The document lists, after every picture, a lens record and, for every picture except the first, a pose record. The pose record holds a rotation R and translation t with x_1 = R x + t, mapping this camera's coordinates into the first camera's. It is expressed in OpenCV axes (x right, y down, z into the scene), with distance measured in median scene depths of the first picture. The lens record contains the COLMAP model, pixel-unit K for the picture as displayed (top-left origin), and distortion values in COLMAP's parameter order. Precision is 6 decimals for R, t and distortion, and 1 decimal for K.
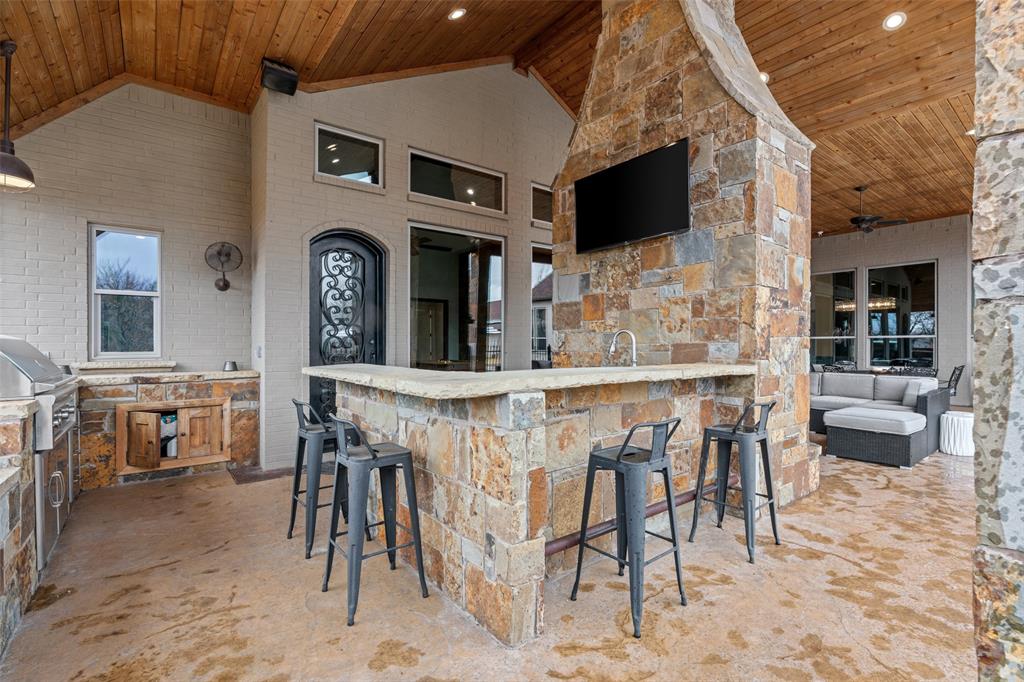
lens RADIAL K [[466.6, 0, 515.8], [0, 466.6, 342.6], [0, 0, 1]] dist [0.000497, -0.000682]
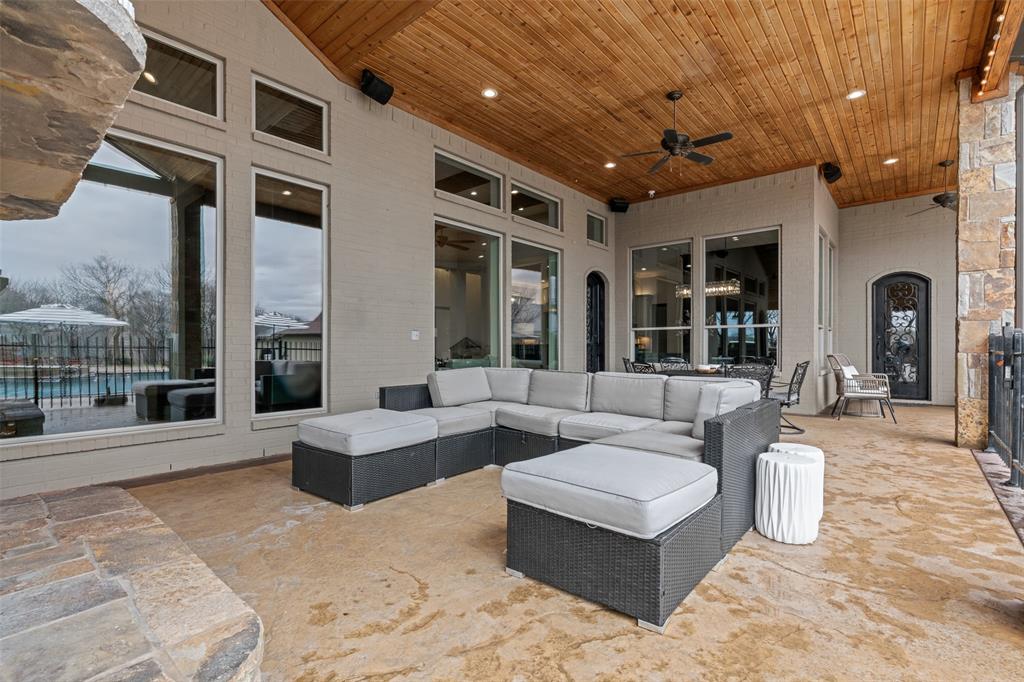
lens RADIAL K [[466.6, 0, 515.3], [0, 466.6, 345.6], [0, 0, 1]] dist [0.000497, -0.000682]
pose [[0.982259, 0.002489, 0.187512, 0.338690], [-0.002050, 0.999995, -0.002538, 0.024026], [-0.187518, 0.002109, 0.982259, 0.336043]]
